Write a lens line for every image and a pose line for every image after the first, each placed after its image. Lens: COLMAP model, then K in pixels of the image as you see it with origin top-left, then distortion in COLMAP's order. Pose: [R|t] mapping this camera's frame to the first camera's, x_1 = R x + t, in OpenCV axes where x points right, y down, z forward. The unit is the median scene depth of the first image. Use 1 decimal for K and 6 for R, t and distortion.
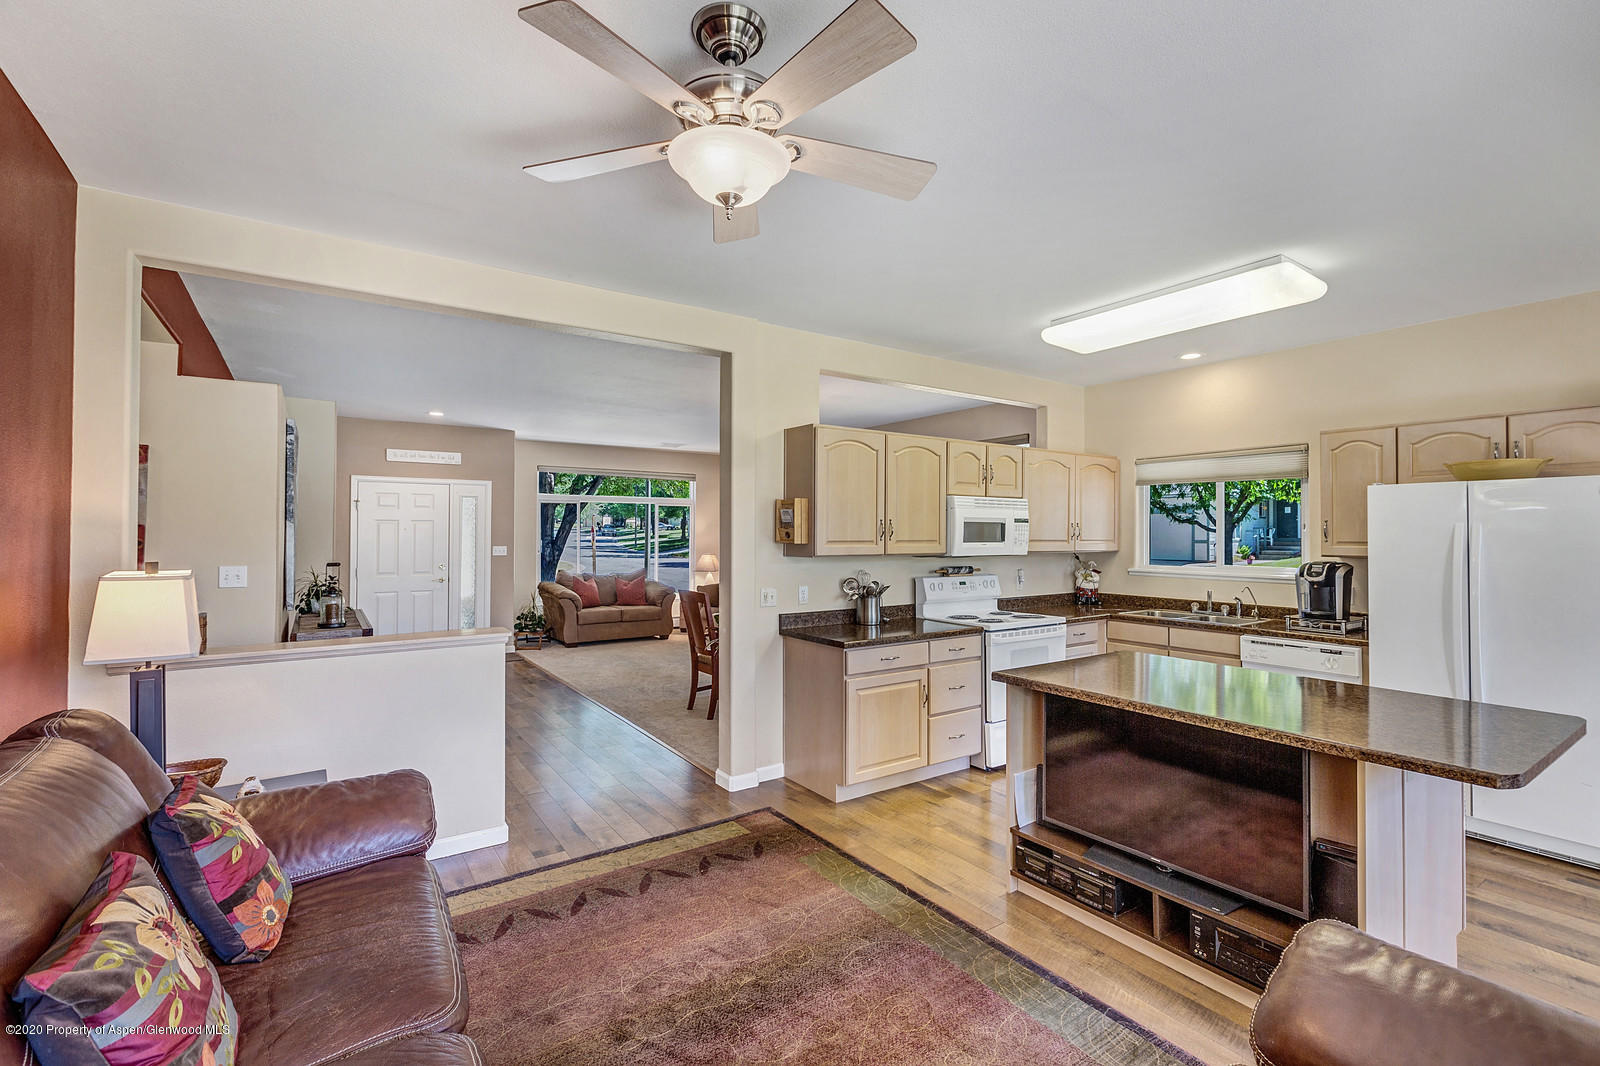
lens RADIAL K [[725.5, 0, 796.8], [0, 725.5, 533.9], [0, 0, 1]] dist [0.004315, -0.001919]
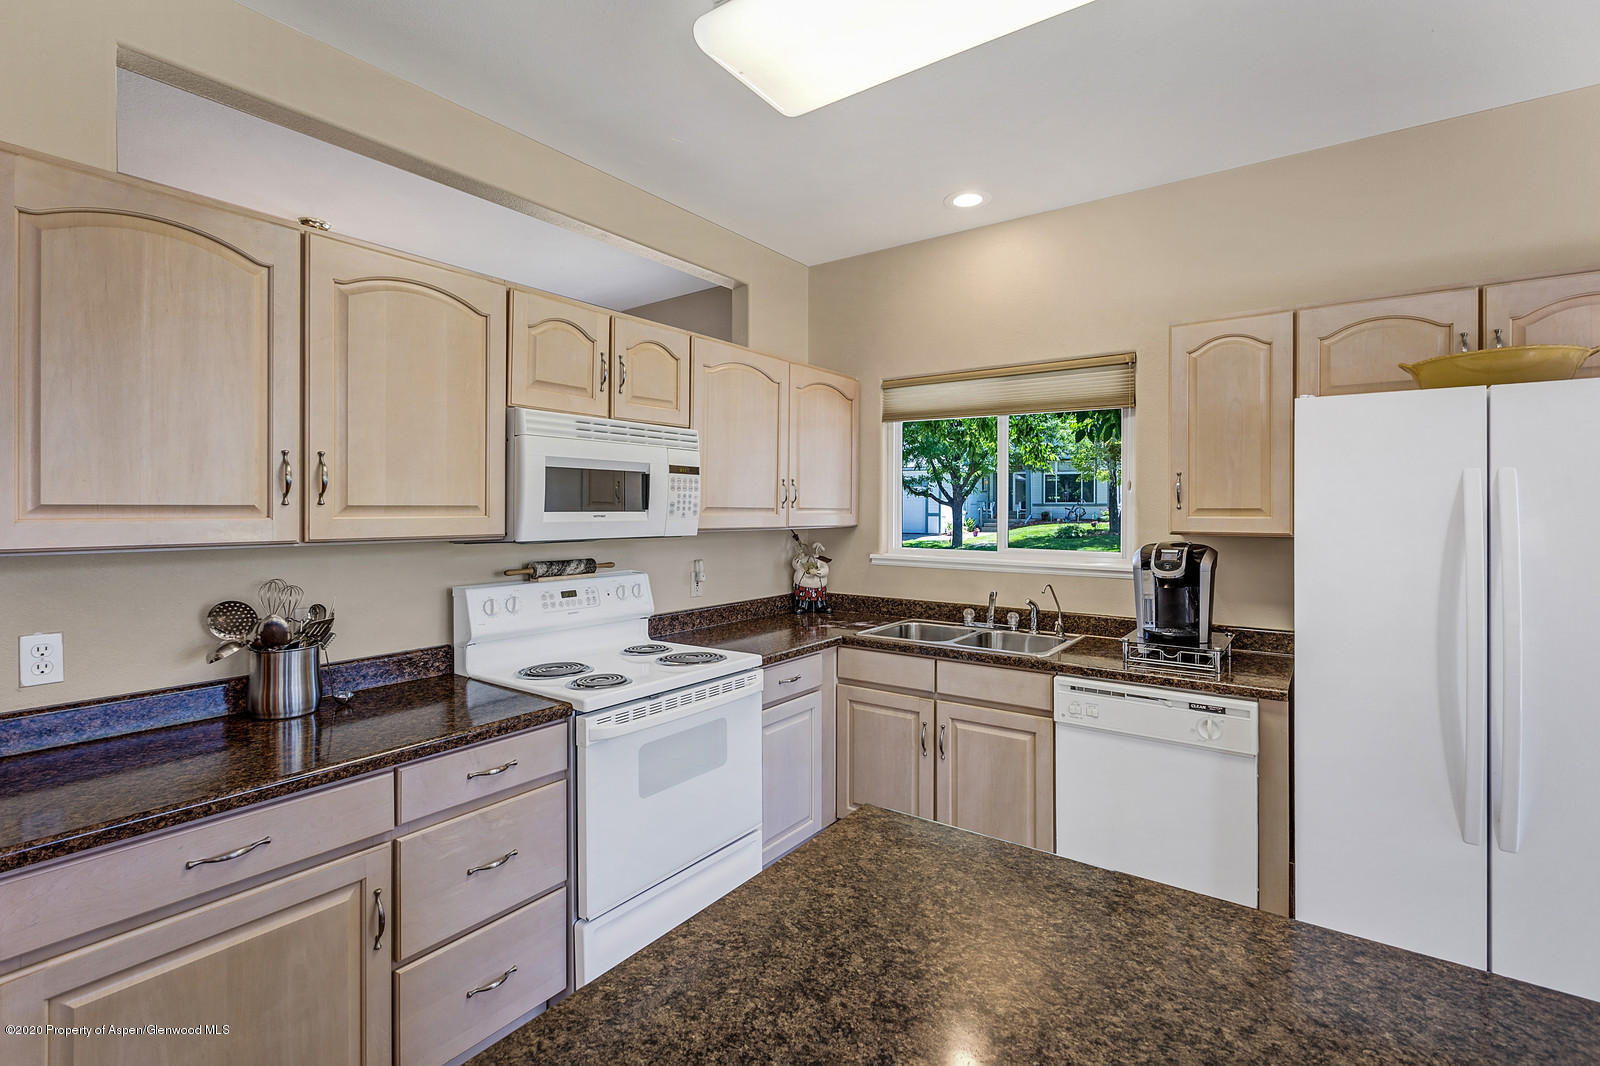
lens RADIAL K [[725.5, 0, 816.1], [0, 725.5, 509.1], [0, 0, 1]] dist [0.004315, -0.001919]
pose [[0.937262, 0.001164, 0.348623, 0.195746], [-0.001893, 0.999997, 0.001751, 0.007950], [-0.348620, -0.002301, 0.937261, 0.434080]]
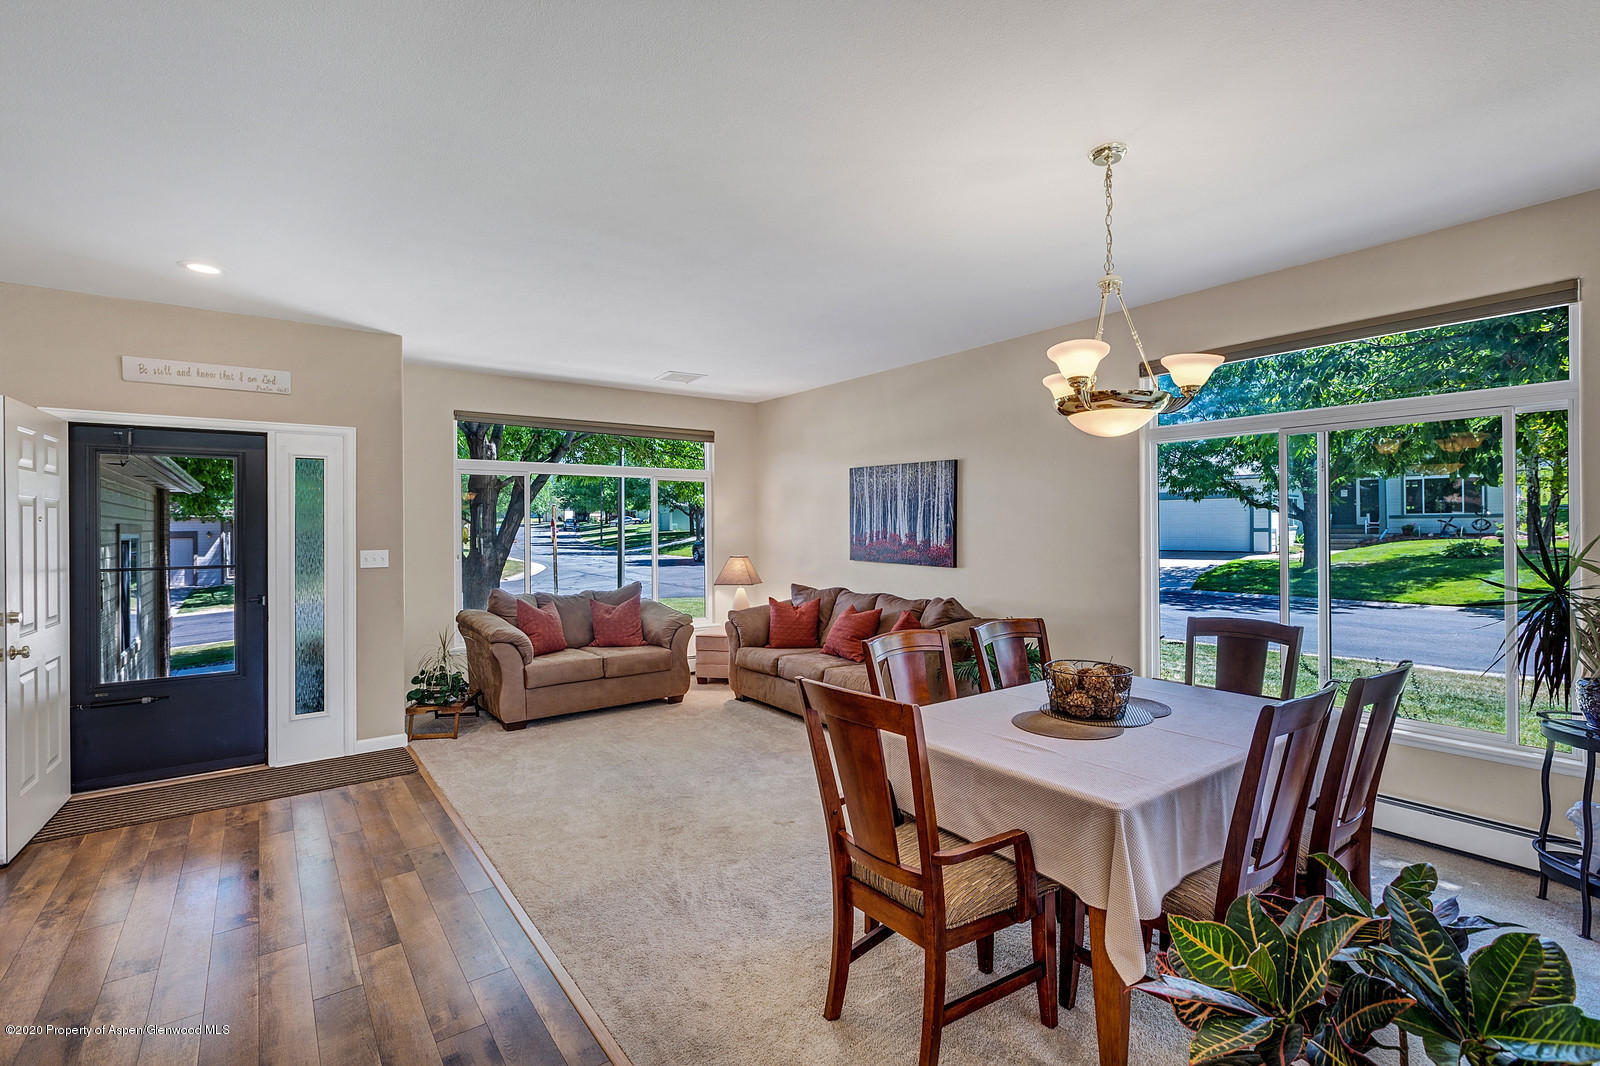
lens RADIAL K [[725.5, 0, 804.9], [0, 725.5, 519.6], [0, 0, 1]] dist [0.004315, -0.001919]
pose [[0.998189, -0.010215, 0.059279, -0.195332], [0.010800, 0.999896, -0.009565, 0.004152], [-0.059175, 0.010188, 0.998196, 0.702458]]
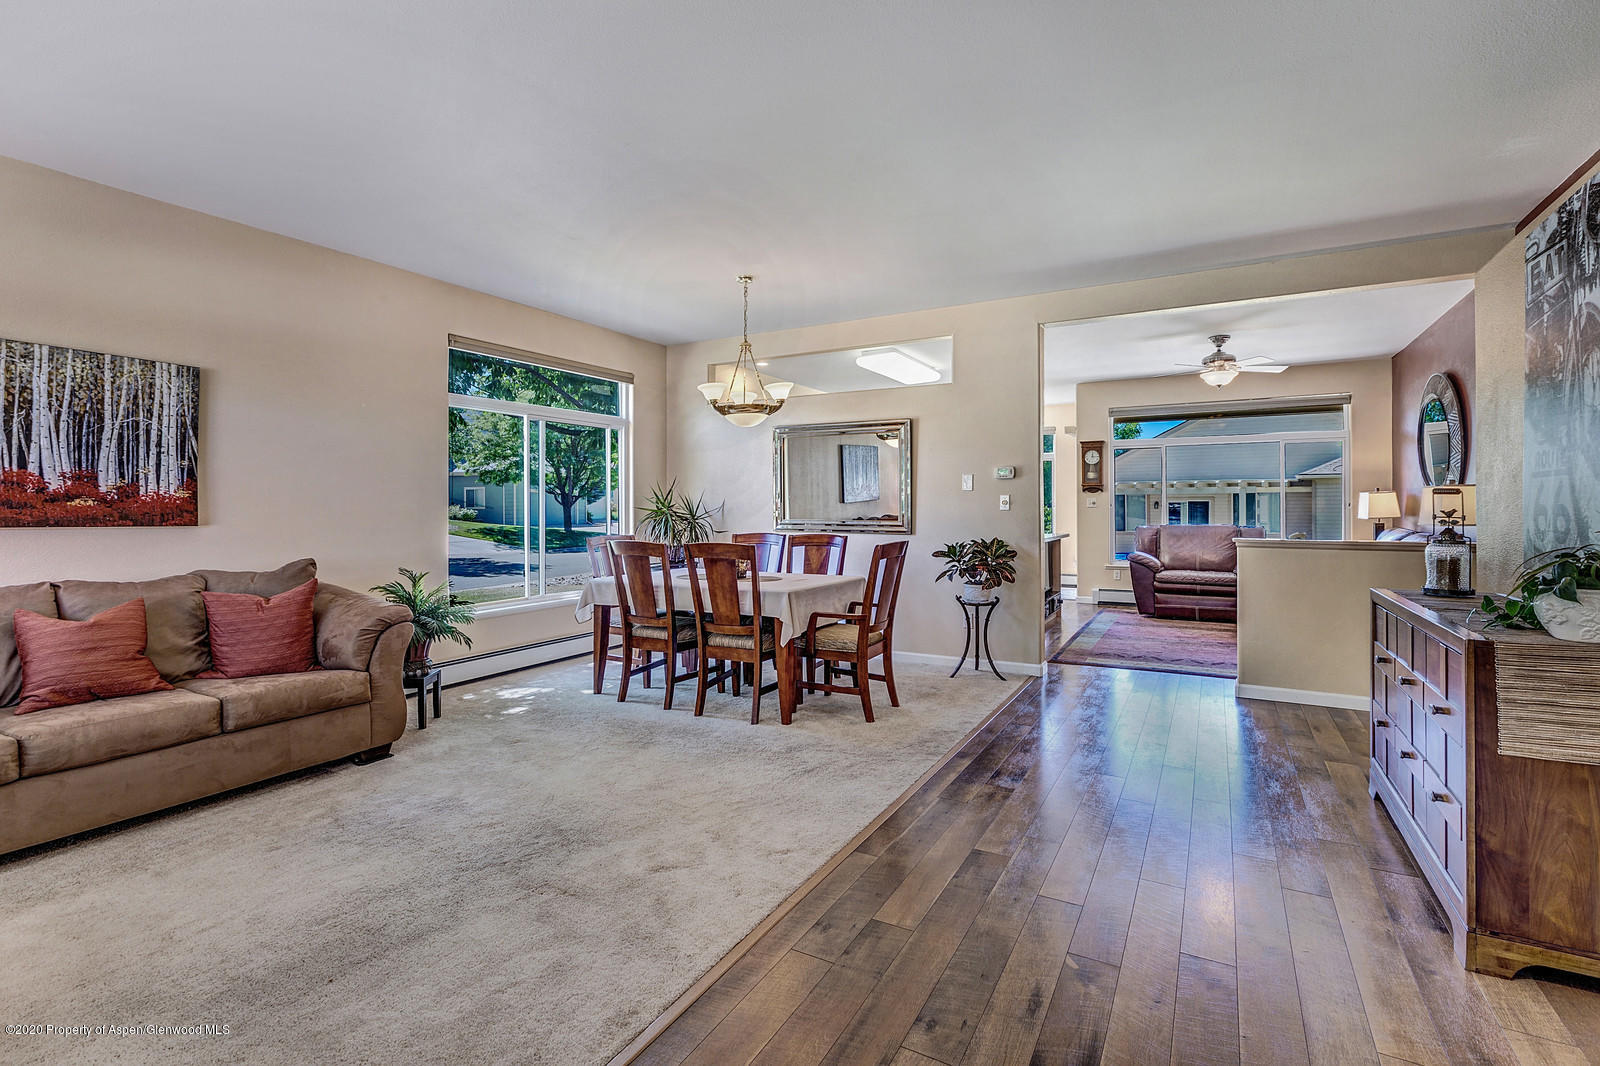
lens RADIAL K [[725.5, 0, 810.1], [0, 725.5, 505.6], [0, 0, 1]] dist [0.004315, -0.001919]
pose [[-0.457878, -0.000404, 0.889015, -0.784266], [0.002572, 0.999995, 0.001780, 0.043237], [-0.889011, 0.003102, -0.457874, 1.475098]]
